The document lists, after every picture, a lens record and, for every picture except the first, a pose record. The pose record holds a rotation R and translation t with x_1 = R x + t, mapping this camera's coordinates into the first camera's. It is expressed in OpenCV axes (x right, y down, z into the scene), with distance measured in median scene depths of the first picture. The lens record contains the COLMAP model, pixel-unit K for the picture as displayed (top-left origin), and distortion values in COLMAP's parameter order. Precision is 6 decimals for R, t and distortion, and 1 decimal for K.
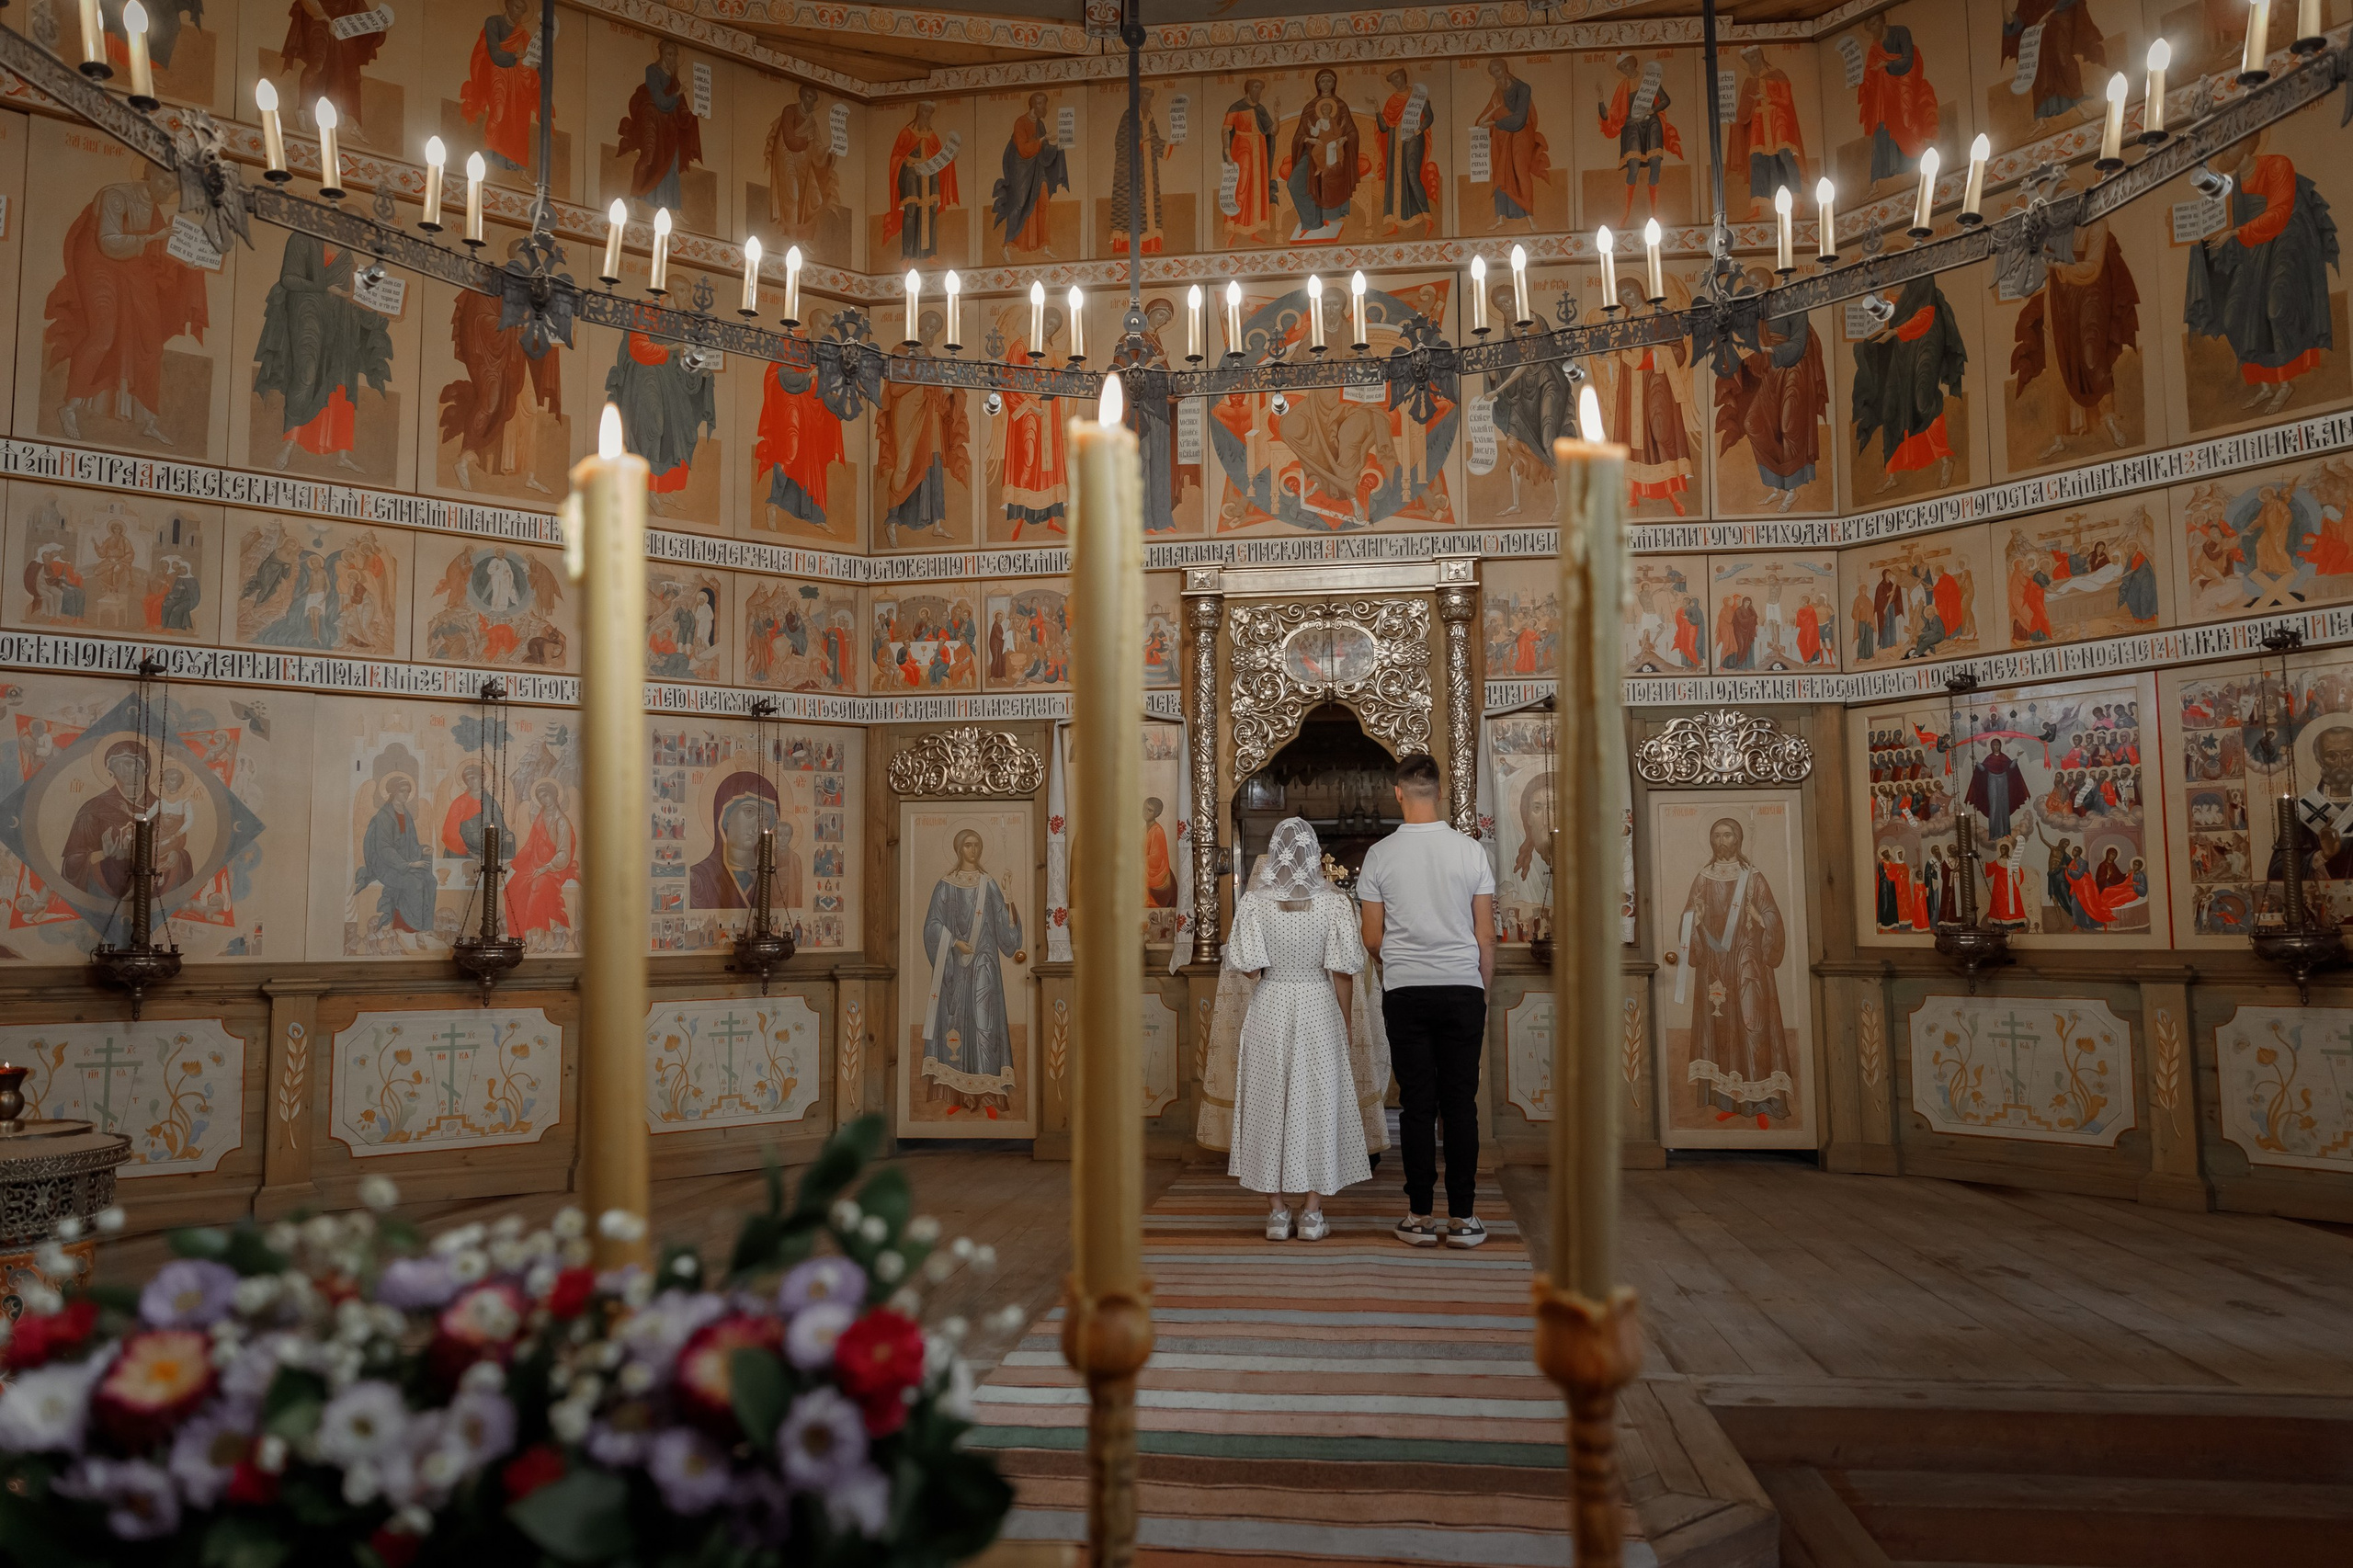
lens RADIAL K [[1671.7, 0, 1166.0], [0, 1671.7, 781.2], [0, 0, 1]] dist [0.029954, -0.013171]
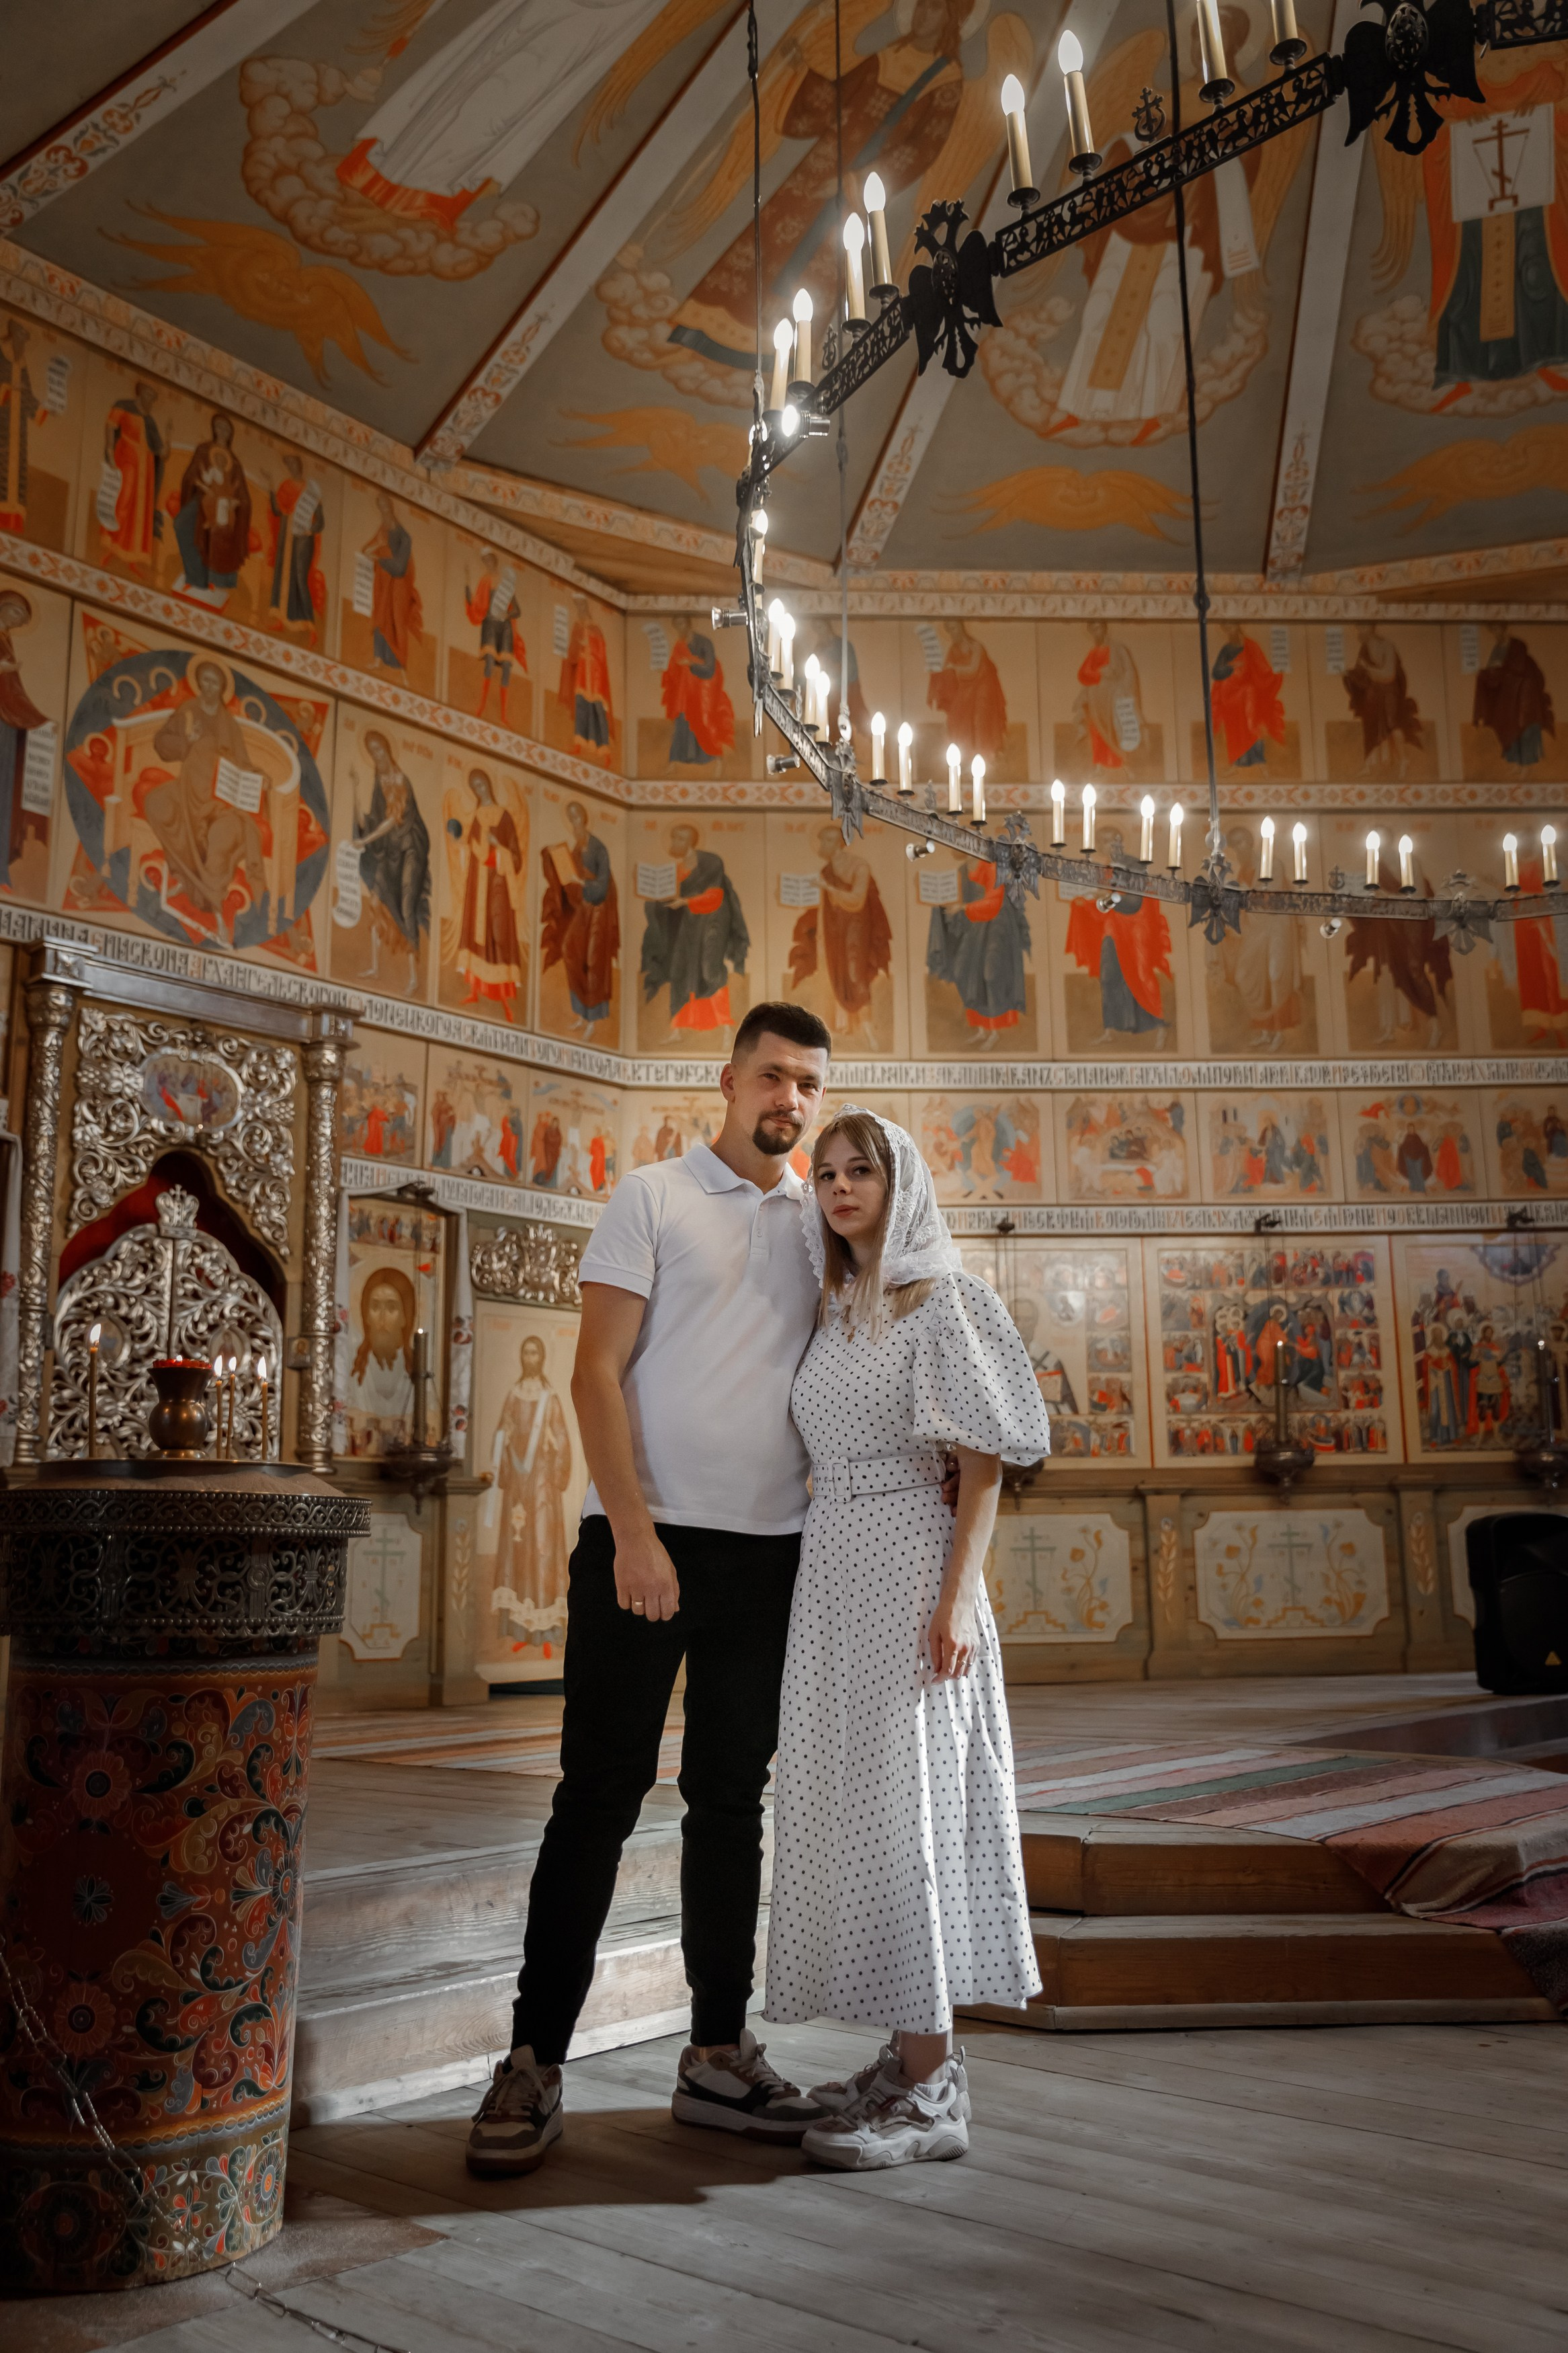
lens RADIAL K [[2024.1, 0, 784.0], [0, 2024.1, 1176.5], [0, 0, 1]] dist [0.005325, -0.010411]
pose [[0.563082, 0.158913, 0.810978, -0.549048], [-0.067928, 0.986916, -0.146225, 0.092184], [-0.823604, 0.027249, 0.566510, 0.210200]]
